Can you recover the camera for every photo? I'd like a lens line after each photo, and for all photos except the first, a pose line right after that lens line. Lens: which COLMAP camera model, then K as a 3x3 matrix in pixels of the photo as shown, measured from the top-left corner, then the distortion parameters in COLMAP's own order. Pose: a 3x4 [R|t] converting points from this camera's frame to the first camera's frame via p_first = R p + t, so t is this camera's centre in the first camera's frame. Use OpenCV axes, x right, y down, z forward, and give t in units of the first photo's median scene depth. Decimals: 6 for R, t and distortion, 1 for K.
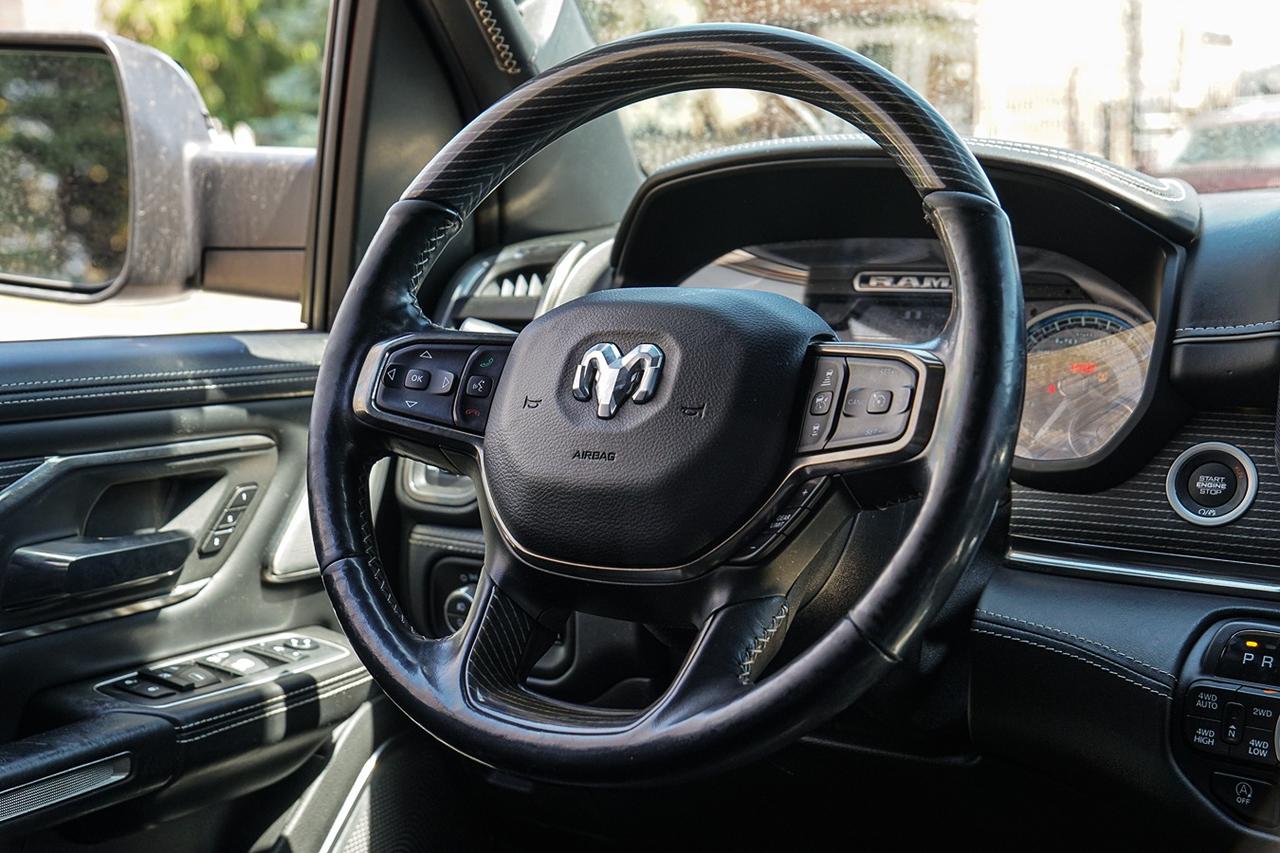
lens RADIAL K [[1853.1, 0, 636.2], [0, 1853.1, 428.8], [0, 0, 1]] dist [0.247715, 0.000000]
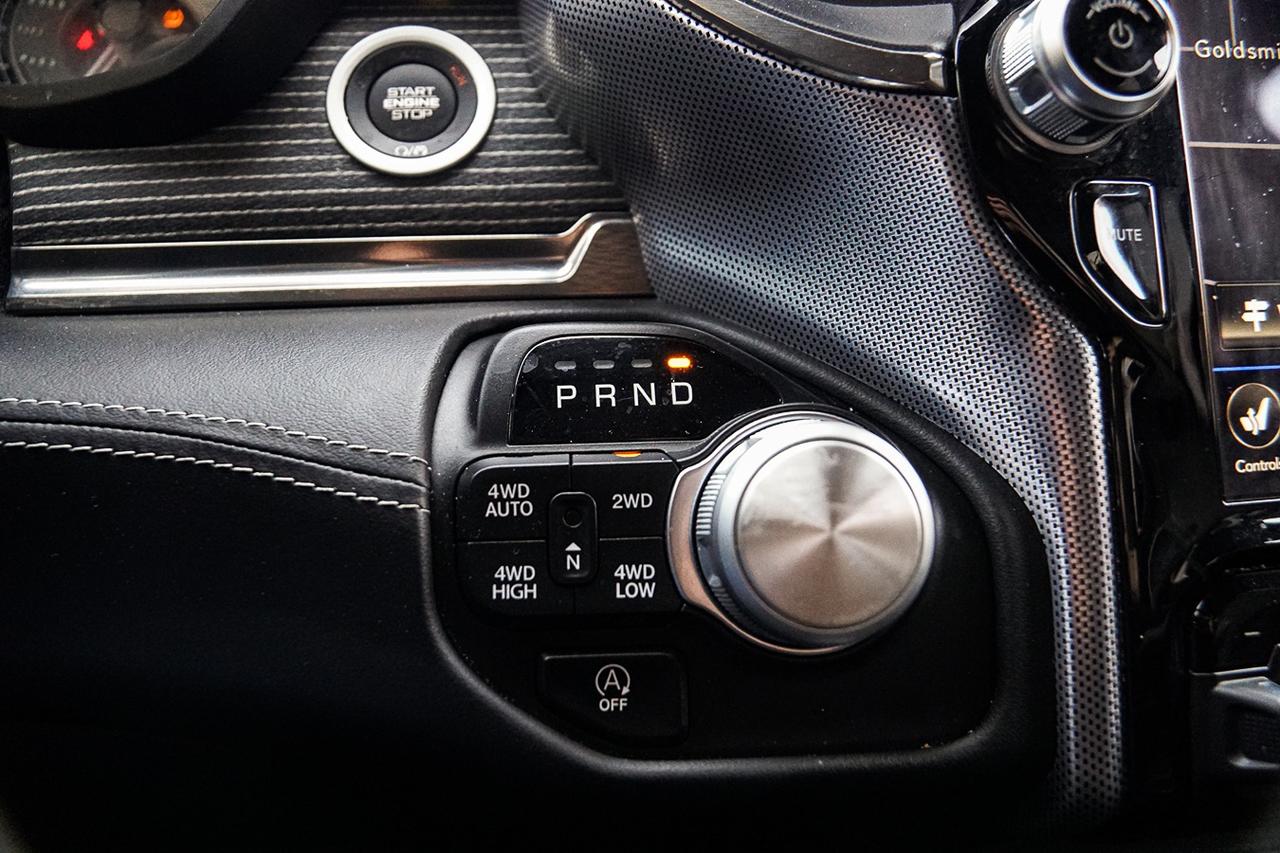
lens RADIAL K [[997.5, 0, 635.0], [0, 997.5, 426.9], [0, 0, 1]] dist [-0.130307, 0.087445]
pose [[0.756425, -0.110072, 0.644753, 0.167341], [0.095254, 0.993767, 0.057904, 0.108974], [-0.647108, 0.017616, 0.762195, 0.760075]]
